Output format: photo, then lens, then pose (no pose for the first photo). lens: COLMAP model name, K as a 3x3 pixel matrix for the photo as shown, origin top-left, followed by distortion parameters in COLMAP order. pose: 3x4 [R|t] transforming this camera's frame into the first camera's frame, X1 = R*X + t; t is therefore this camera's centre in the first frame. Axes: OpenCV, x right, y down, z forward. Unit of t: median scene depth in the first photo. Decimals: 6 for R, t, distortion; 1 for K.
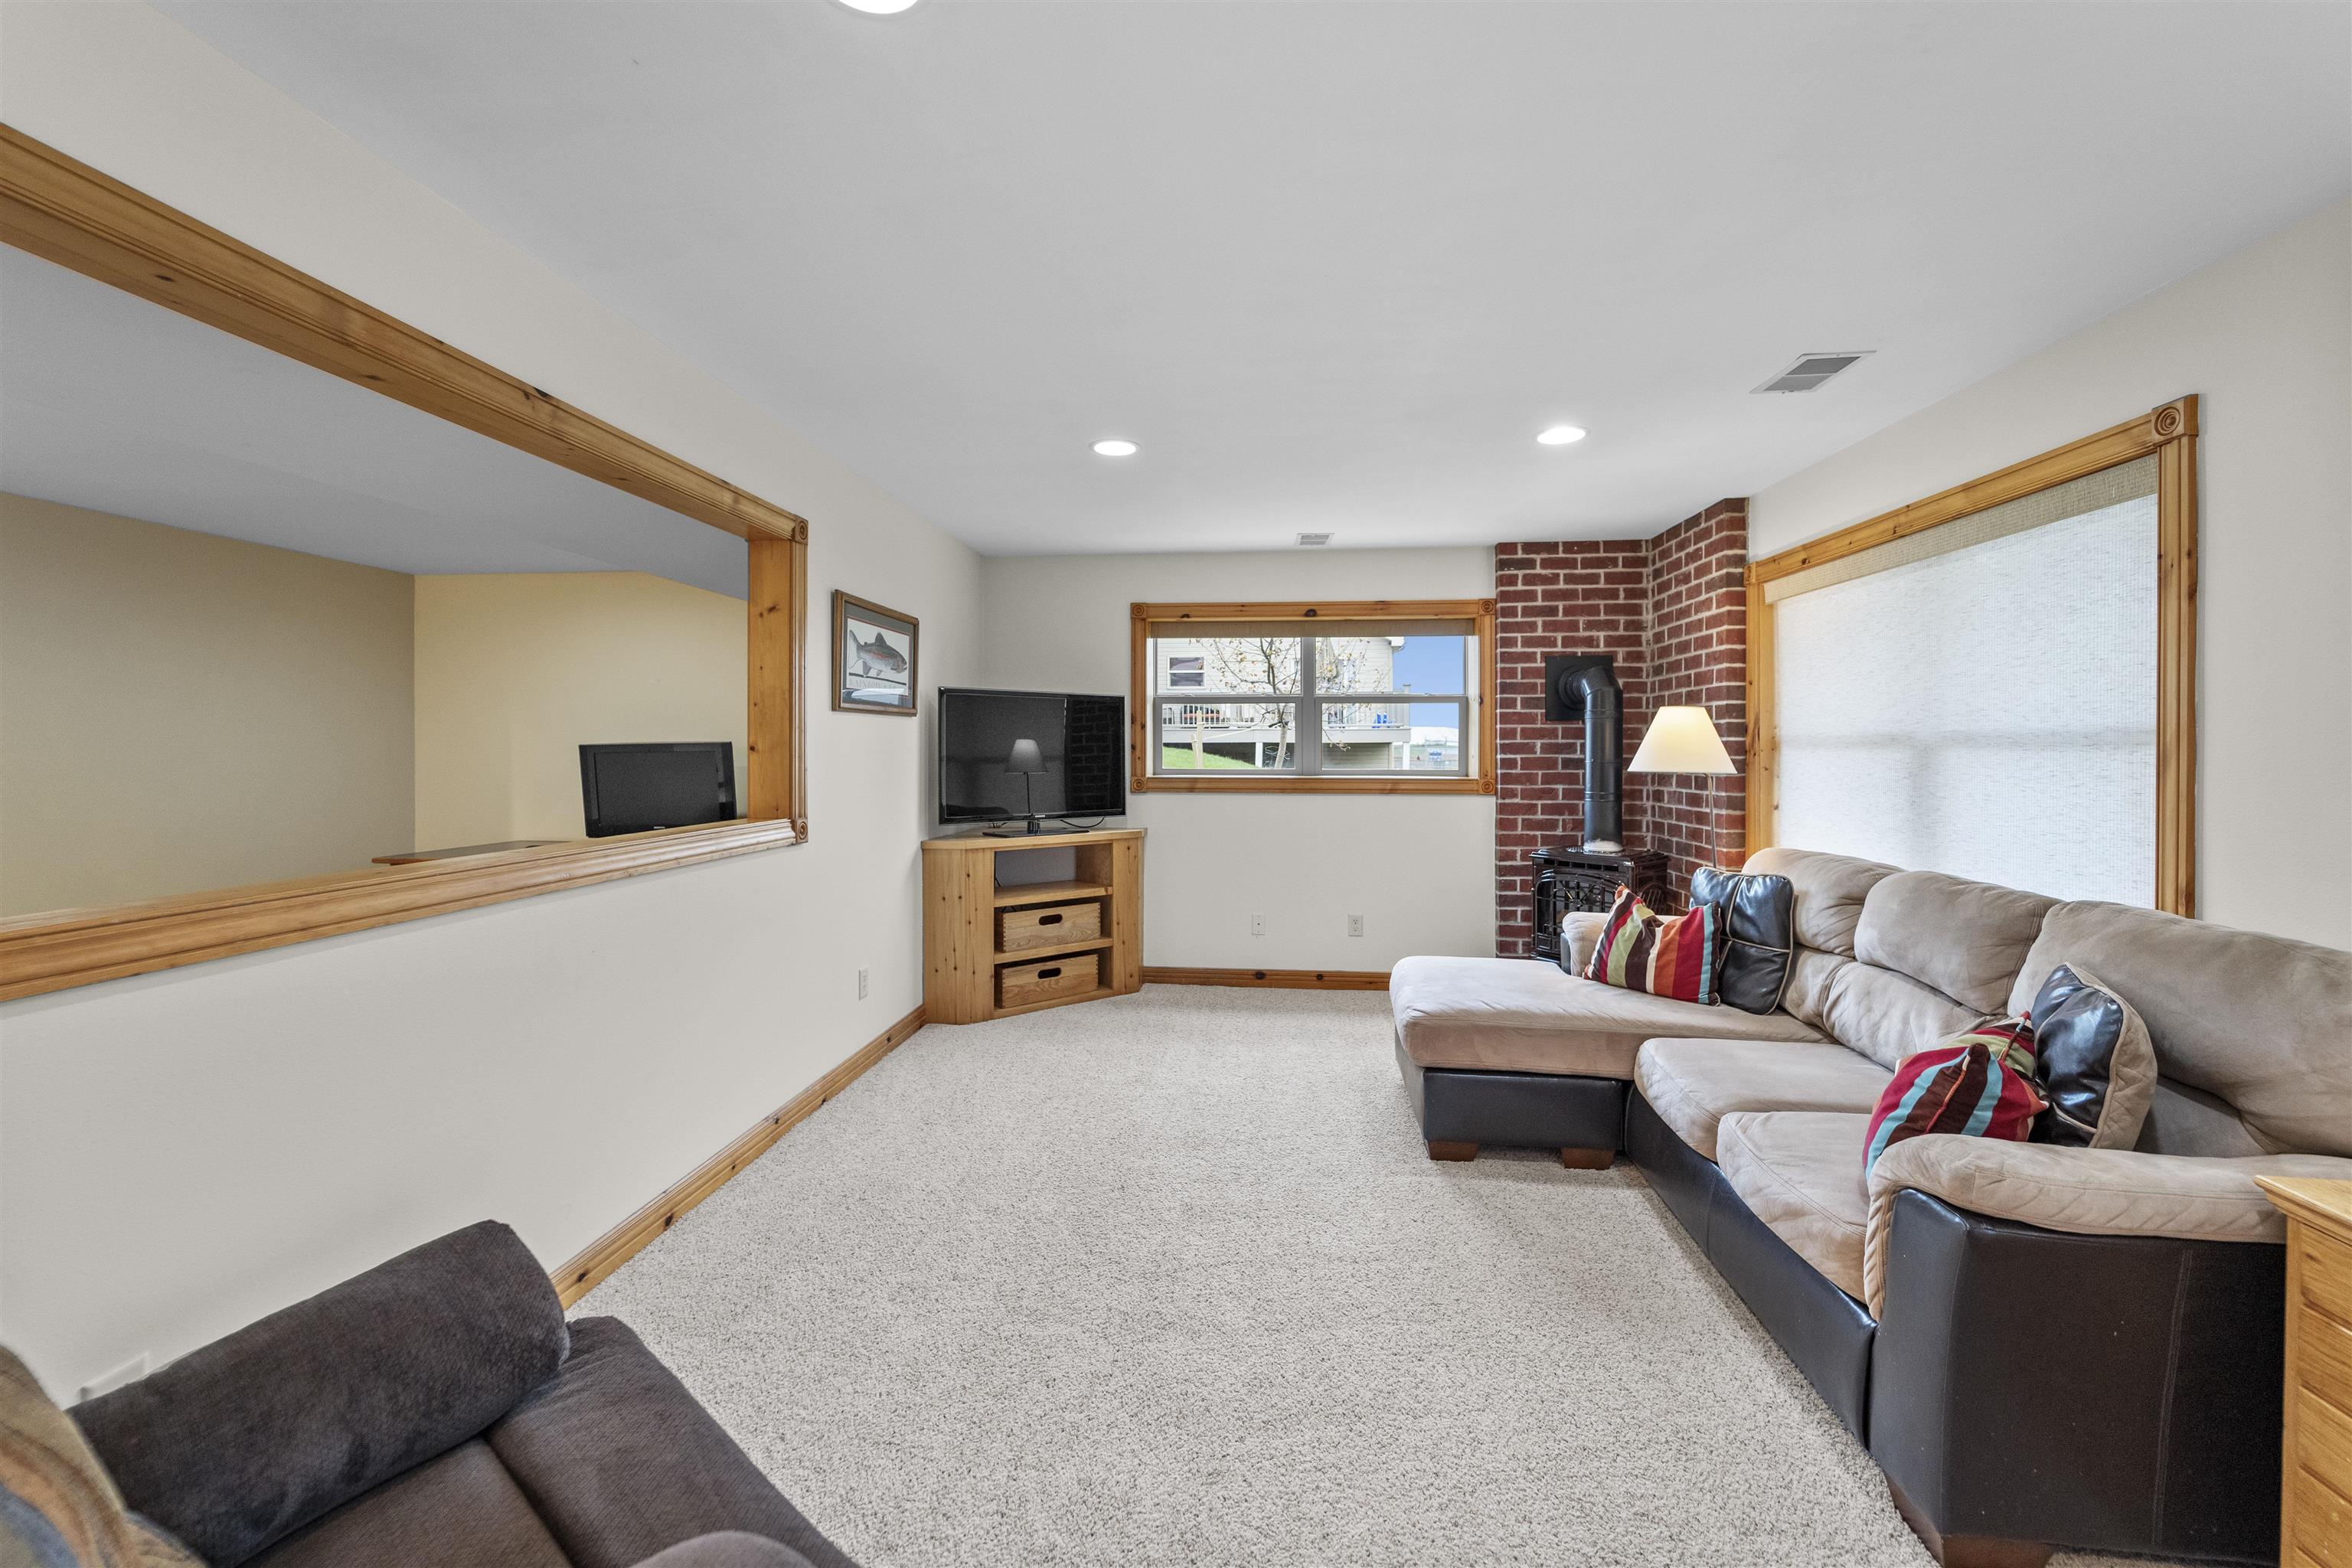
lens RADIAL K [[944.0, 0, 1175.1], [0, 944.0, 756.2], [0, 0, 1]] dist [-0.001936, -0.000689]
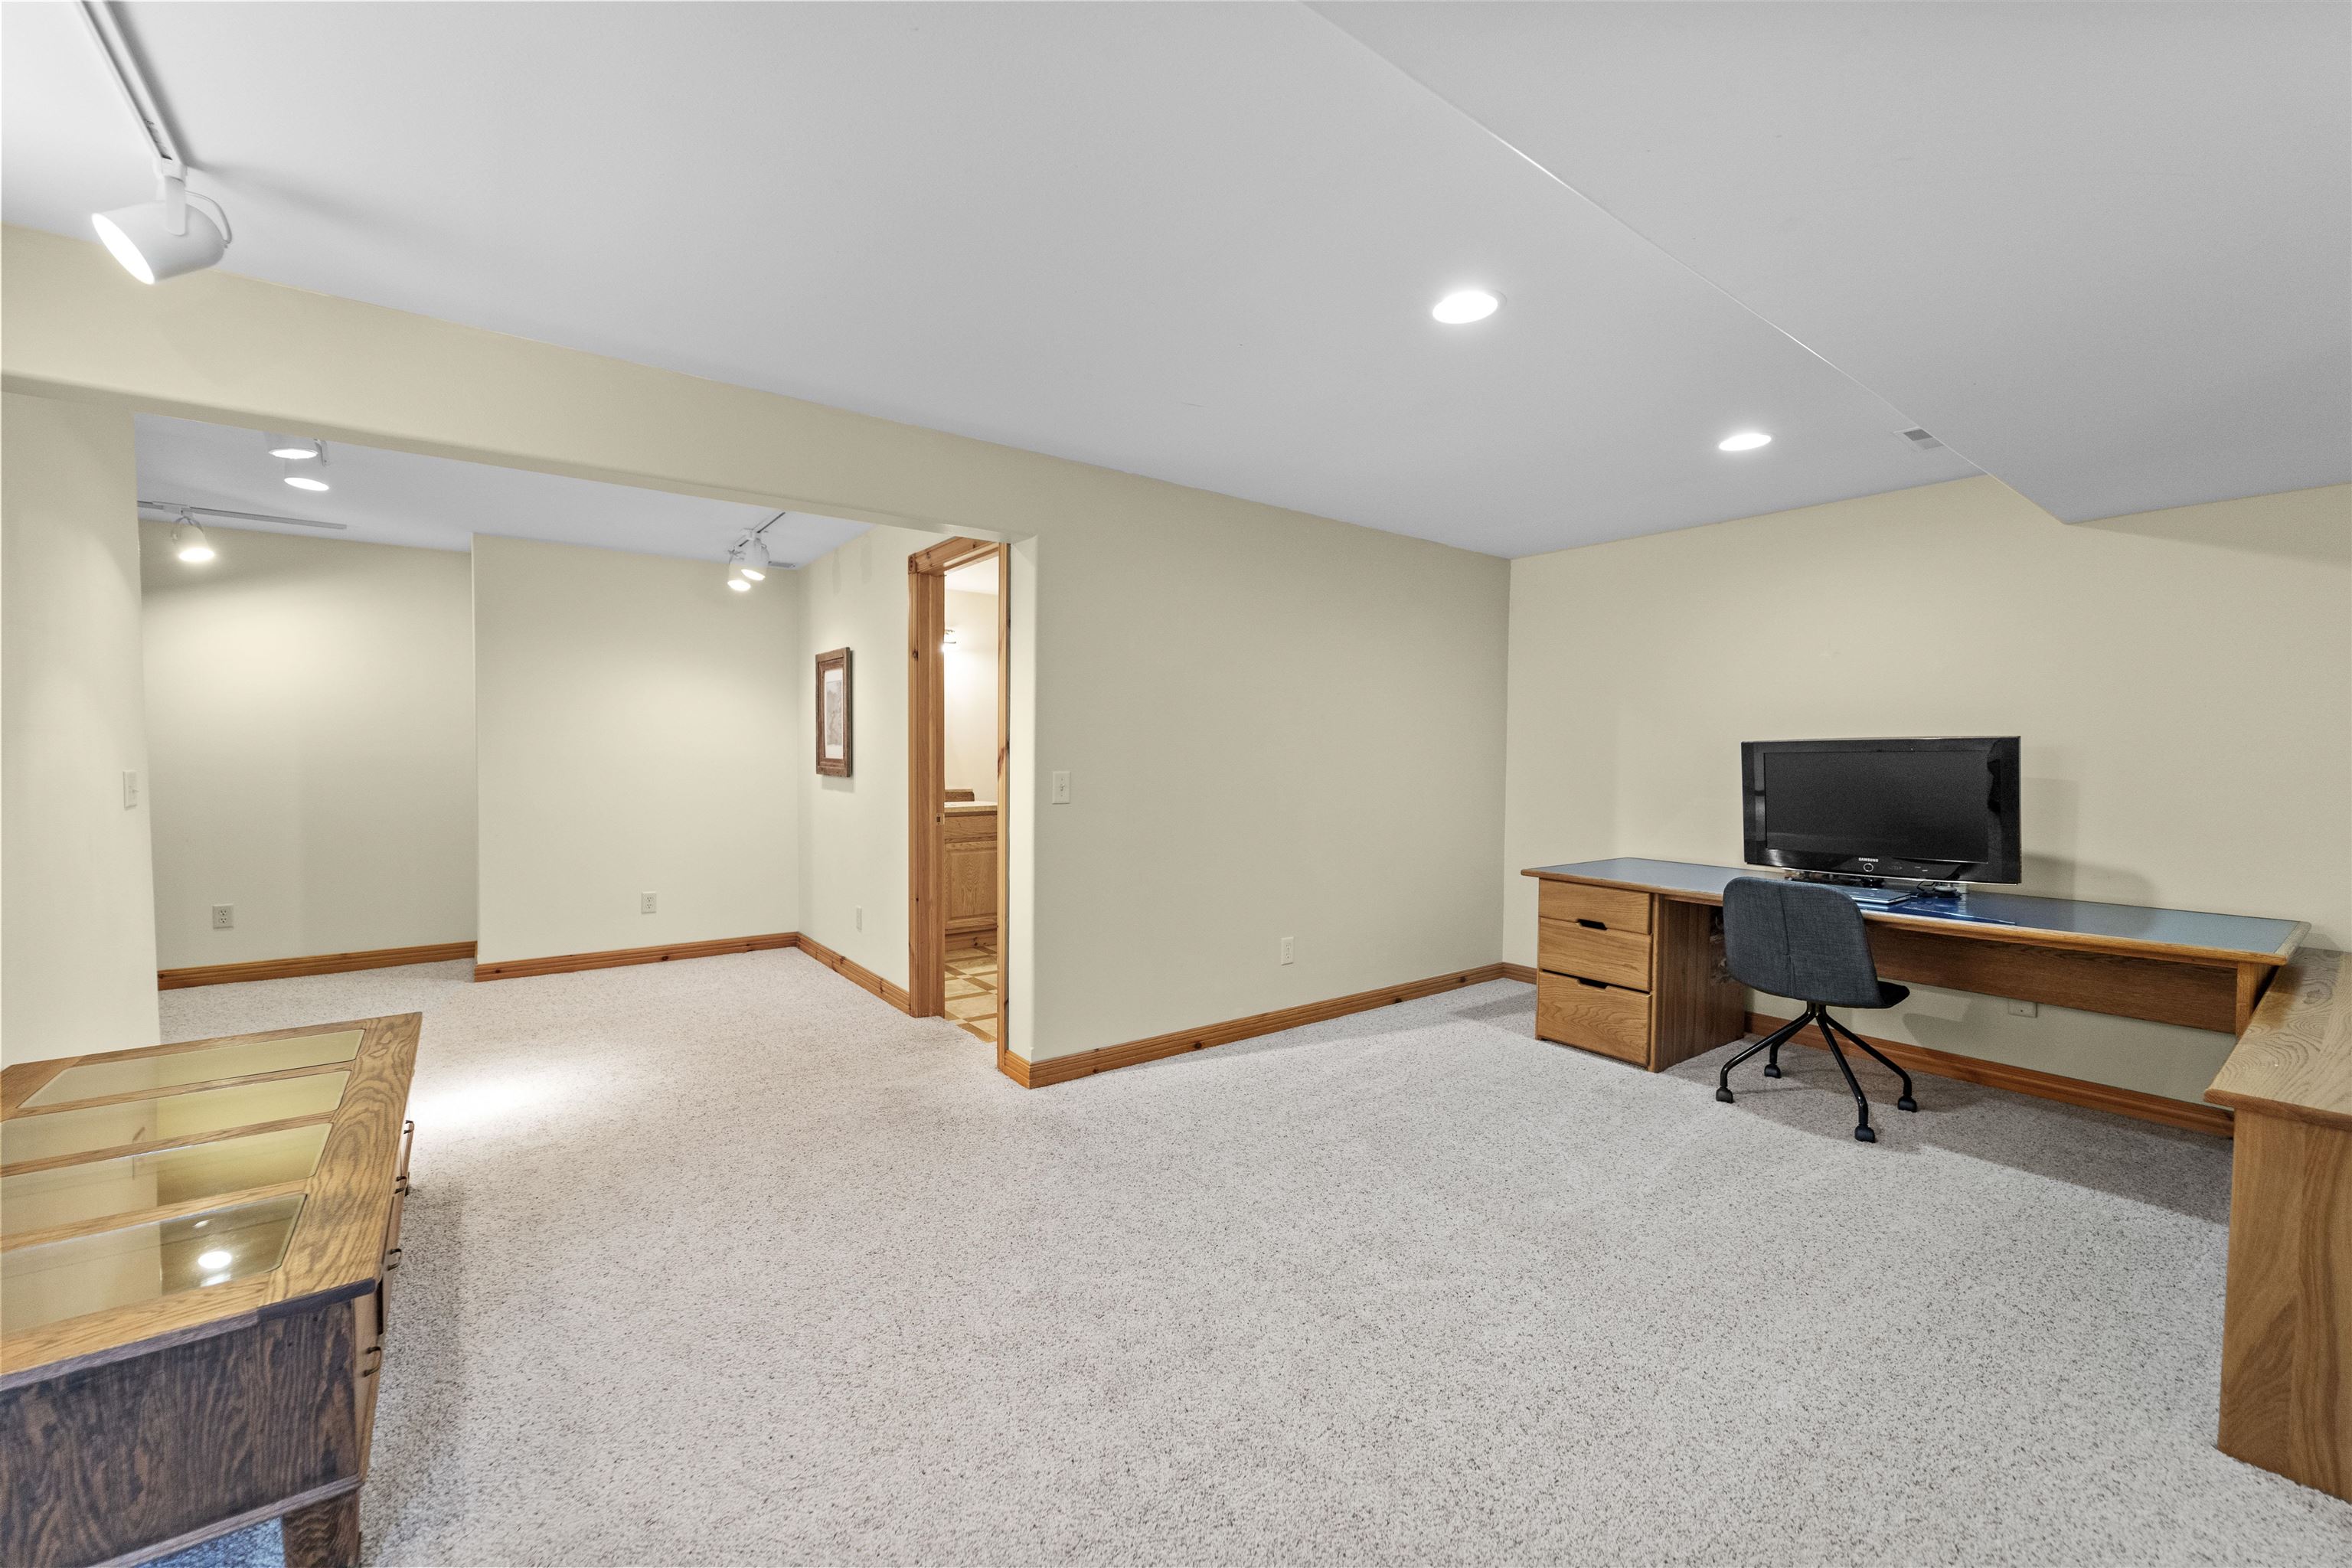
lens RADIAL K [[932.4, 0, 1176.0], [0, 932.4, 784.0], [0, 0, 1]] dist [-0.000343, -0.000015]
pose [[0.683387, 0.028331, -0.729506, -0.496468], [-0.014370, 0.999575, 0.025358, 0.011659], [0.729915, -0.006846, 0.683504, 0.197365]]
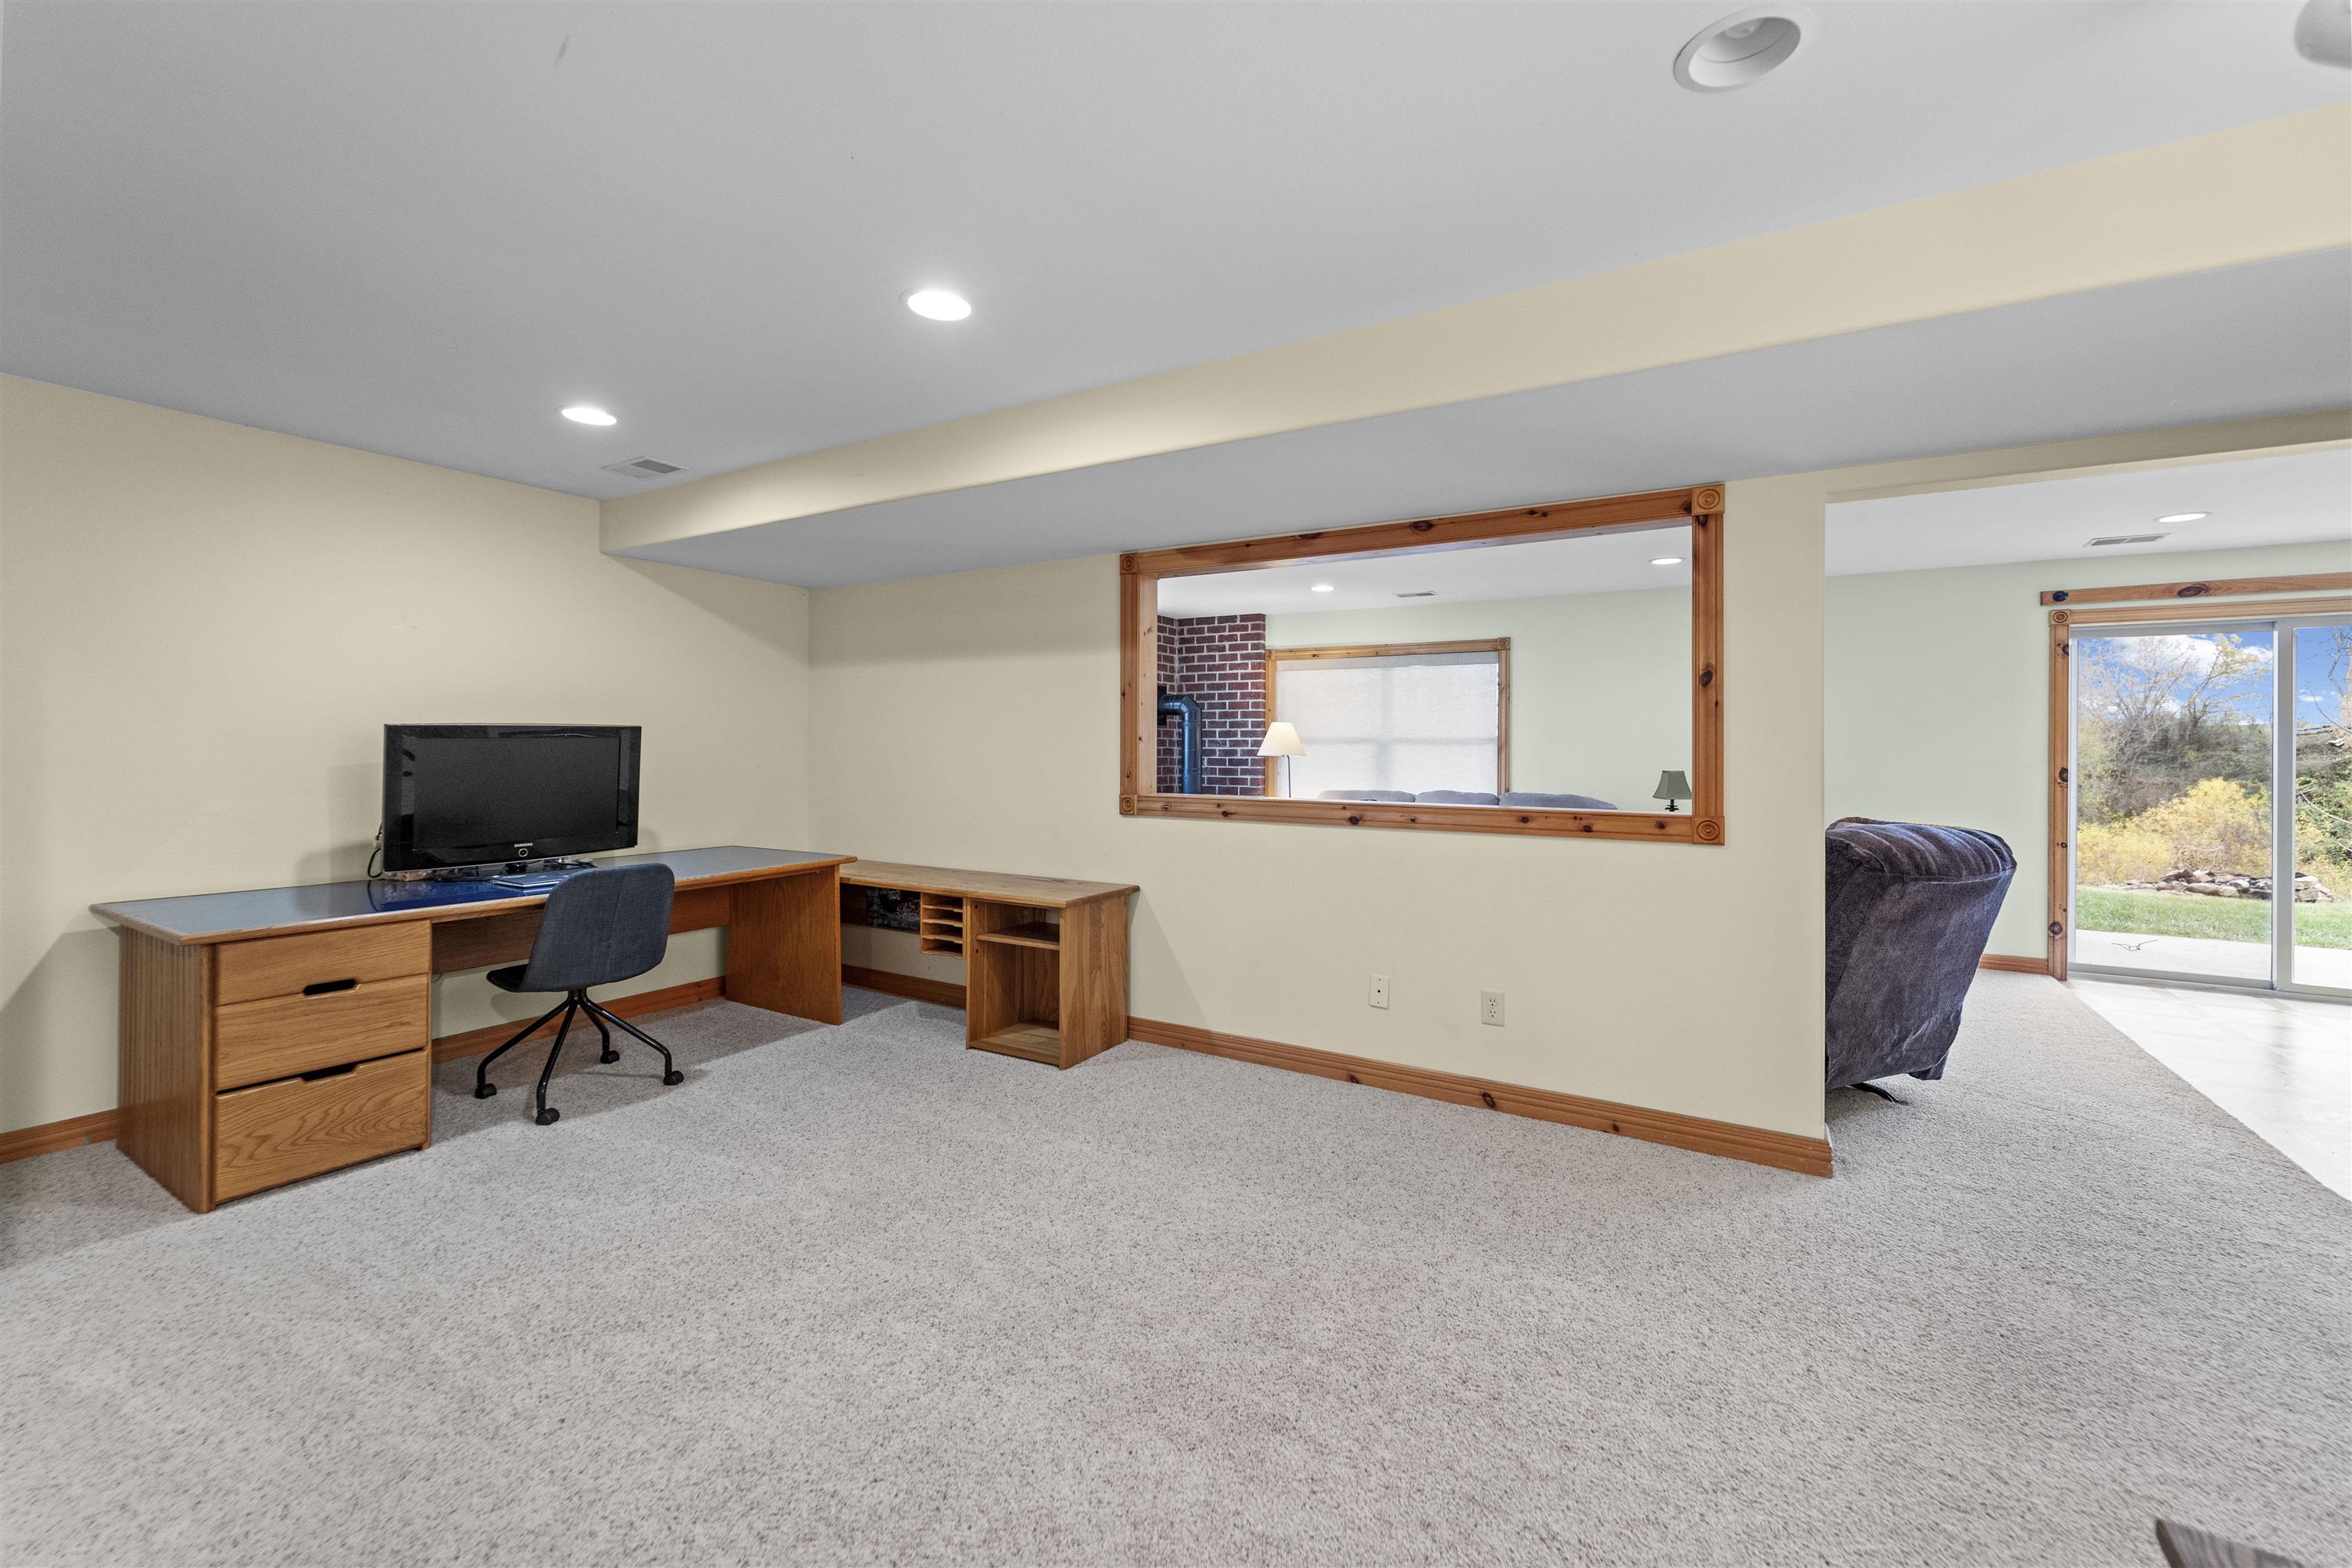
lens RADIAL K [[944.0, 0, 1175.1], [0, 944.0, 756.2], [0, 0, 1]] dist [-0.001936, -0.000689]
pose [[0.427062, -0.005003, 0.904209, -1.220925], [-0.000036, 0.999985, 0.005550, 0.006813], [-0.904222, -0.002403, 0.427055, 0.332622]]
